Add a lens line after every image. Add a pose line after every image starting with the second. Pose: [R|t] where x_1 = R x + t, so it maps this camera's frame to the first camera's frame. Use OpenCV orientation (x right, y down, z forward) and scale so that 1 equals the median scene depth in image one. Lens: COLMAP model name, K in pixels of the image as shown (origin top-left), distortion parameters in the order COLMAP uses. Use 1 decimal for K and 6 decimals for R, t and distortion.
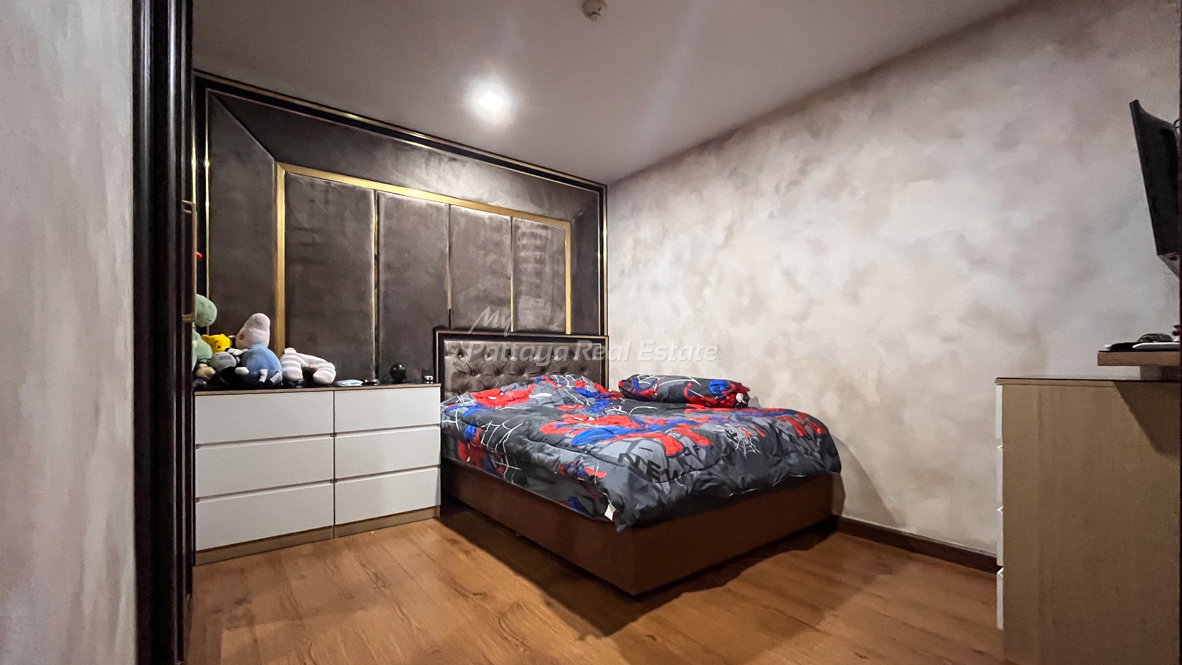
lens RADIAL K [[493.0, 0, 602.3], [0, 493.0, 368.8], [0, 0, 1]] dist [0.001322, -0.000210]
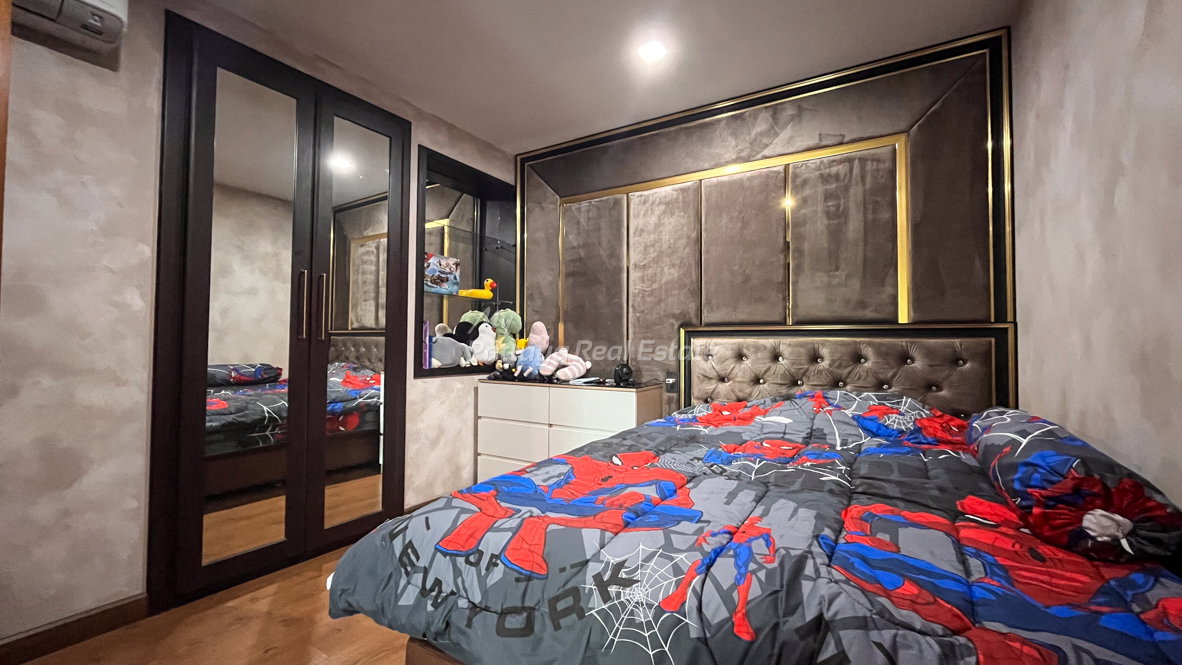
lens RADIAL K [[491.0, 0, 591.0], [0, 491.0, 332.5], [0, 0, 1]] dist [-0.001169, -0.000109]
pose [[0.315742, -0.016235, -0.948706, 0.483842], [-0.024010, 0.999397, -0.025093, -0.047505], [0.948541, 0.030702, 0.315161, 0.620902]]
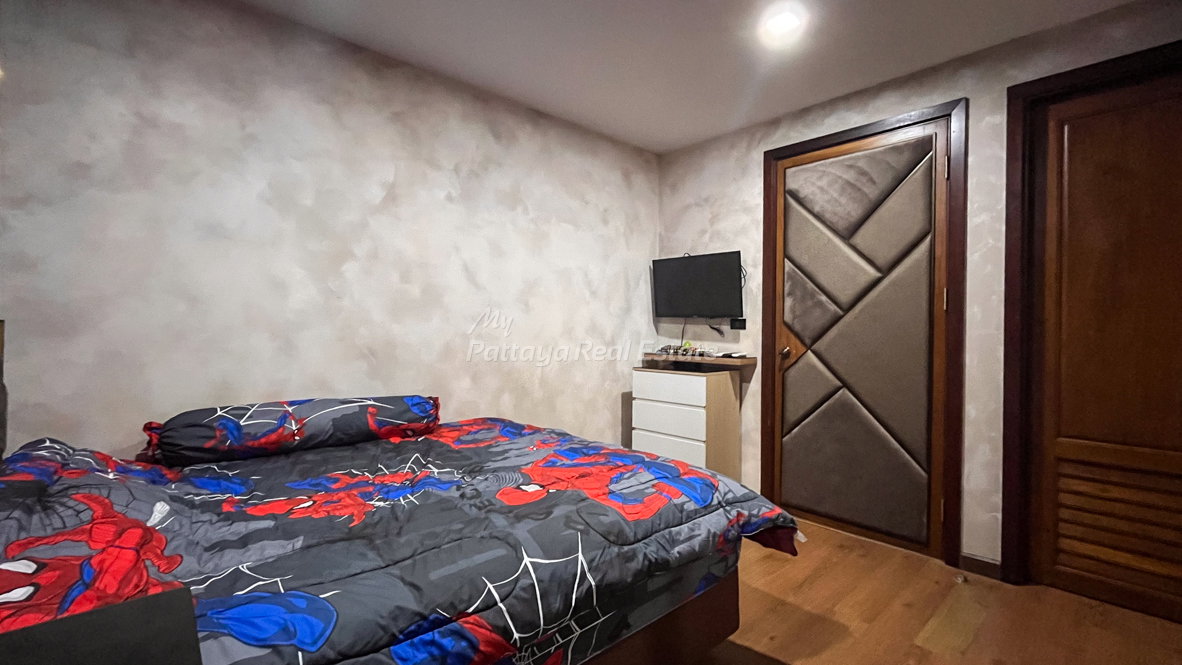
lens RADIAL K [[491.0, 0, 591.0], [0, 491.0, 332.5], [0, 0, 1]] dist [-0.001169, -0.000109]
pose [[-0.053237, -0.003894, 0.998574, -0.540019], [0.009523, 0.999945, 0.004407, -0.078393], [-0.998536, 0.009744, -0.053197, 0.819212]]
